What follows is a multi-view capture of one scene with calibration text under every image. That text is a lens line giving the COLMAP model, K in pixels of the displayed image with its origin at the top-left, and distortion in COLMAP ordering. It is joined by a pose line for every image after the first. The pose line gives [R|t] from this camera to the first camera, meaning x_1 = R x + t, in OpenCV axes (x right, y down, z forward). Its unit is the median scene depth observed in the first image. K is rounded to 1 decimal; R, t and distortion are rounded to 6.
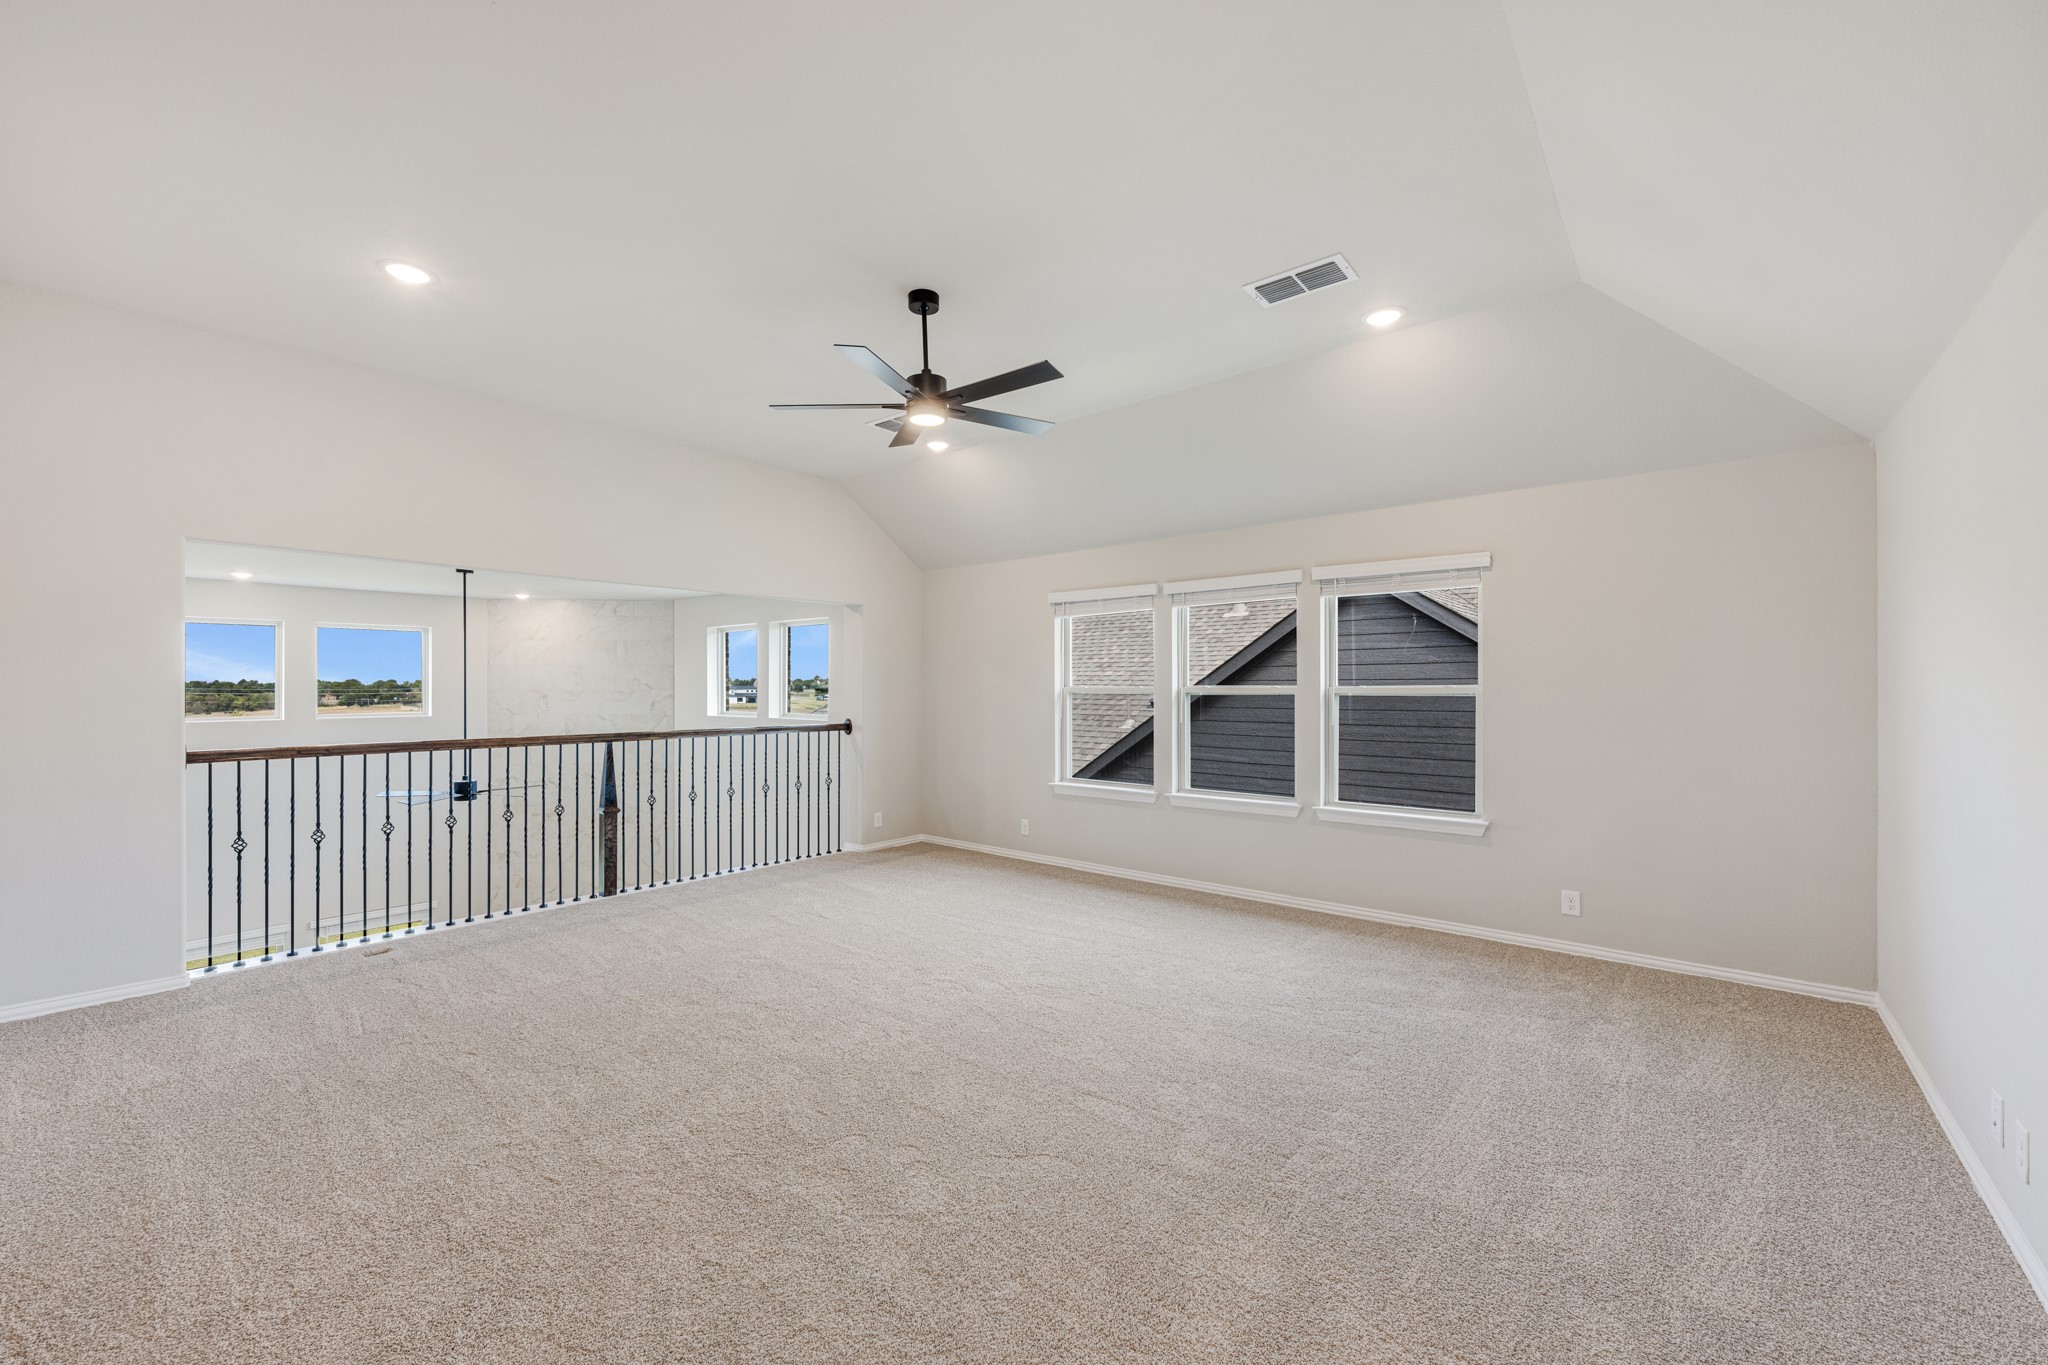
lens RADIAL K [[822.7, 0, 1046.9], [0, 822.7, 692.1], [0, 0, 1]] dist [0.000418, 0.000068]
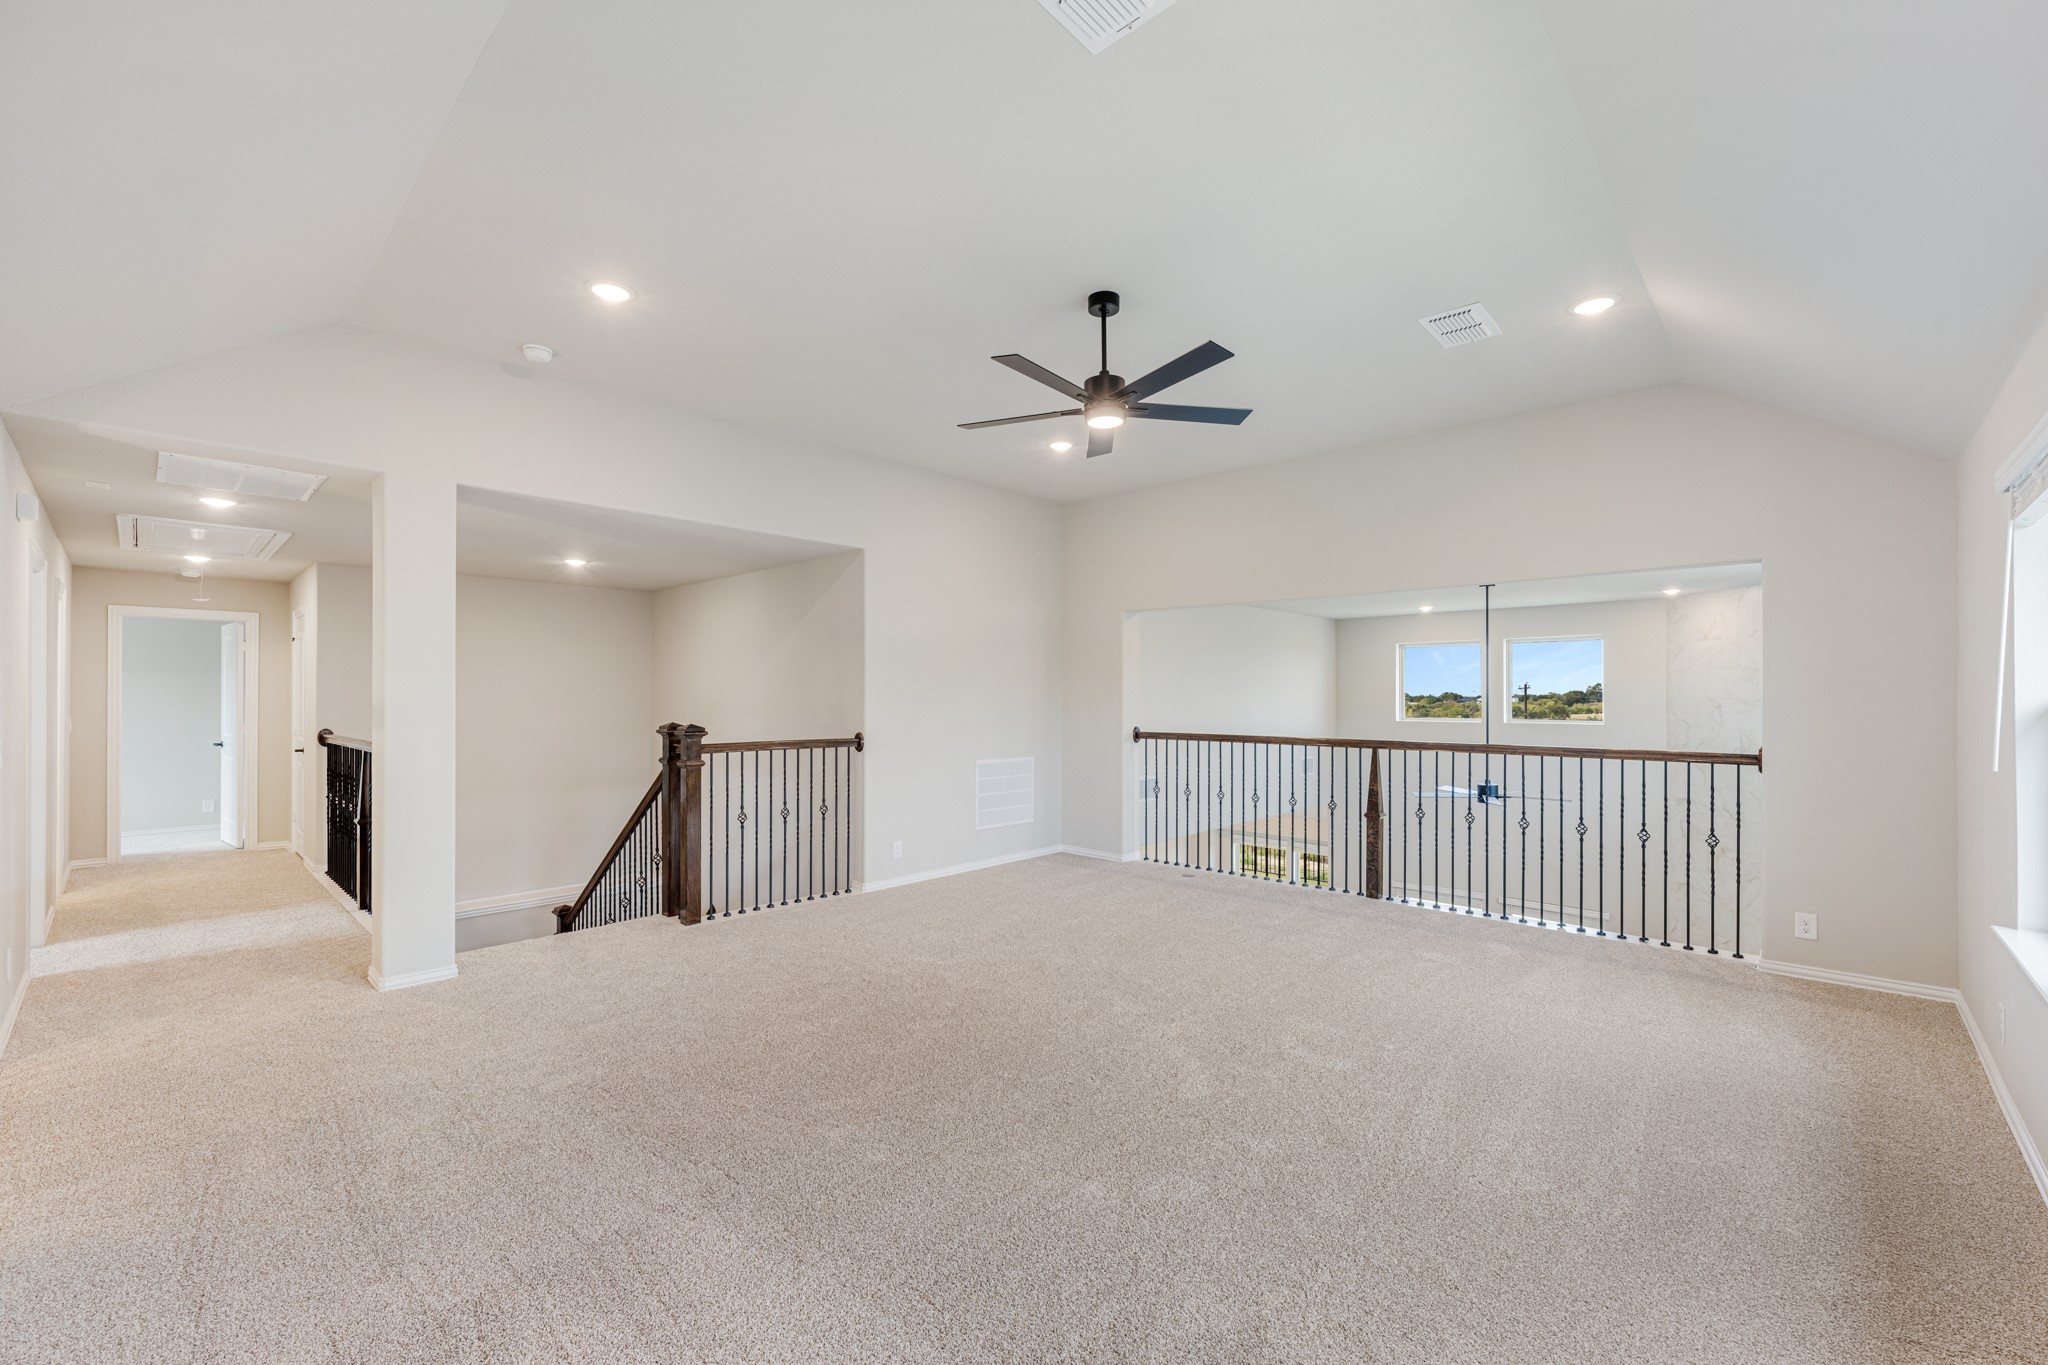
lens RADIAL K [[845.6, 0, 1024.0], [0, 845.6, 682.5], [0, 0, 1]] dist [-0.001810, -0.000114]
pose [[-0.071262, -0.011490, -0.997391, 0.443753], [-0.004374, 0.999928, -0.011206, -0.007362], [0.997448, 0.003564, -0.071307, 0.495330]]
